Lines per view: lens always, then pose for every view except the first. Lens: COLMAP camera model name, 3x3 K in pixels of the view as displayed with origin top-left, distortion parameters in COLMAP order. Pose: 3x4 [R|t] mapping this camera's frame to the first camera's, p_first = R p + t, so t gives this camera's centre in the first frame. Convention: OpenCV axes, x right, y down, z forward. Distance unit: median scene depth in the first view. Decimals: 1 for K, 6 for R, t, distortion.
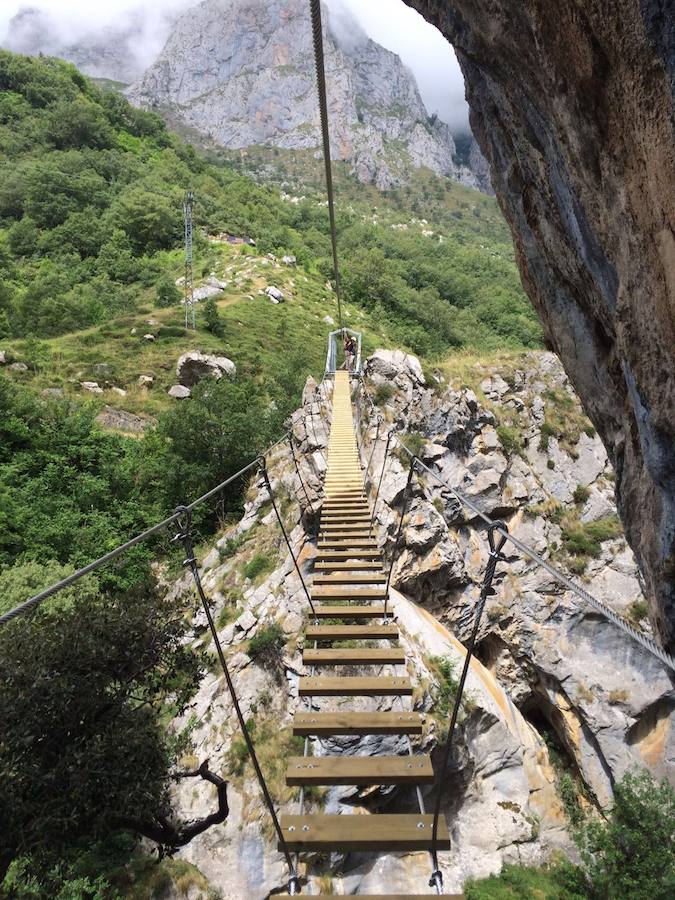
lens RADIAL K [[799.2, 0, 316.0], [0, 799.2, 431.1], [0, 0, 1]] dist [0.069906, -0.006237]
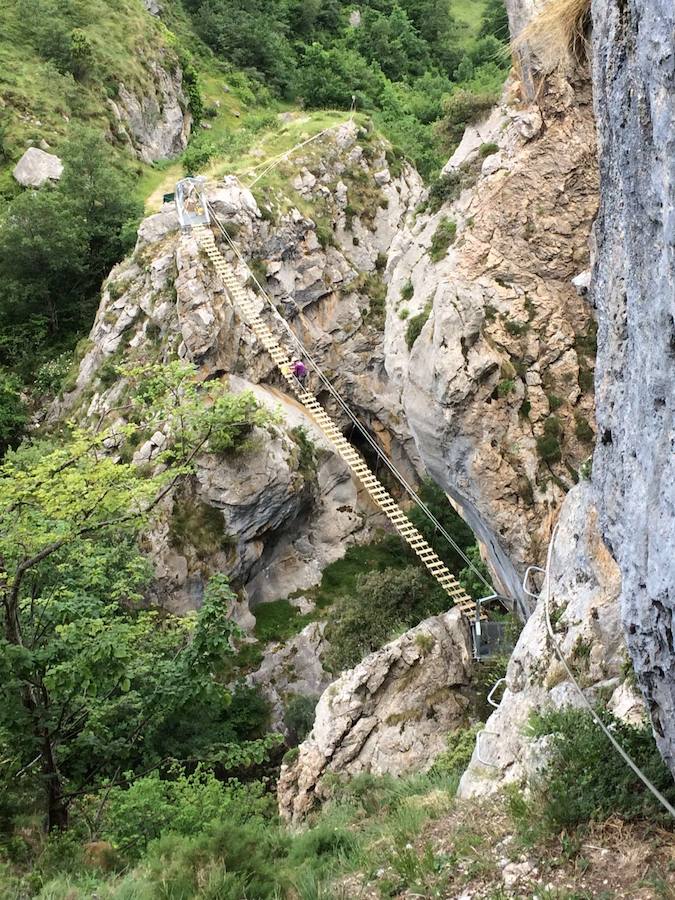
lens RADIAL K [[1379.9, 0, 337.5], [0, 1379.9, 450.0], [0, 0, 1]] dist [0.039585, 0.079191]
pose [[0.930789, -0.216607, 0.294470, -0.398641], [0.072883, 0.899329, 0.431156, -0.571054], [-0.358217, -0.379853, 0.852873, -0.831994]]
